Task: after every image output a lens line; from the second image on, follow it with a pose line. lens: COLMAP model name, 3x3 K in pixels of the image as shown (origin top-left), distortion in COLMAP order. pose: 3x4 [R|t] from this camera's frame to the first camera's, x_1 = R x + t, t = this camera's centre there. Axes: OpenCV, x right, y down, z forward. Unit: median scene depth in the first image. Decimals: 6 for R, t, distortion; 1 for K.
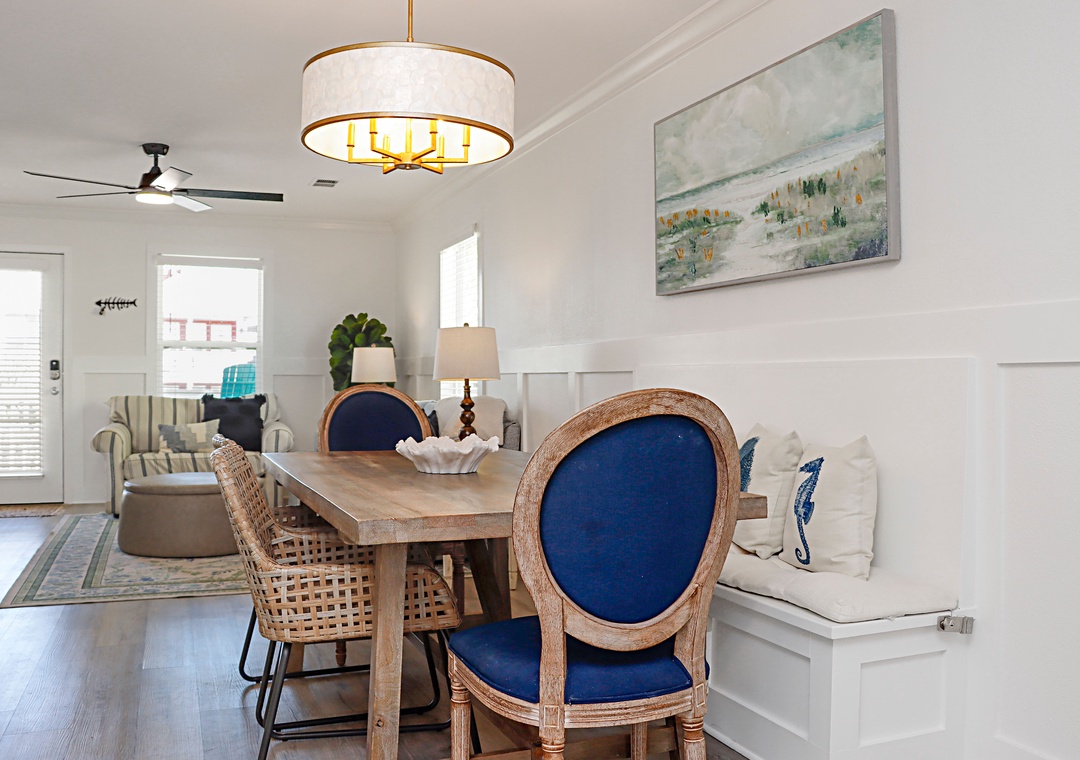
lens RADIAL K [[965.1, 0, 534.4], [0, 965.1, 379.1], [0, 0, 1]] dist [-0.167862, 0.134338]
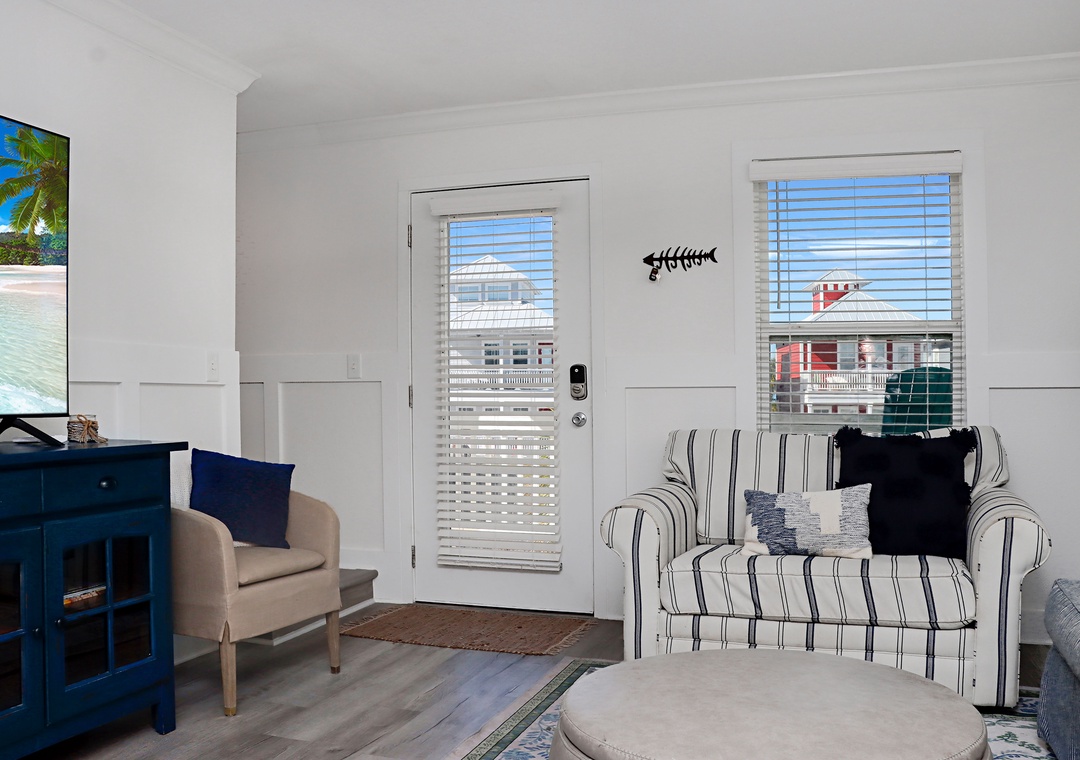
lens RADIAL K [[965.1, 0, 532.5], [0, 965.1, 377.9], [0, 0, 1]] dist [-0.167862, 0.134338]
pose [[0.764581, -0.020386, -0.644205, -0.160120], [0.000227, 0.999508, -0.031360, 0.005578], [0.644528, 0.023831, 0.764209, 0.536723]]
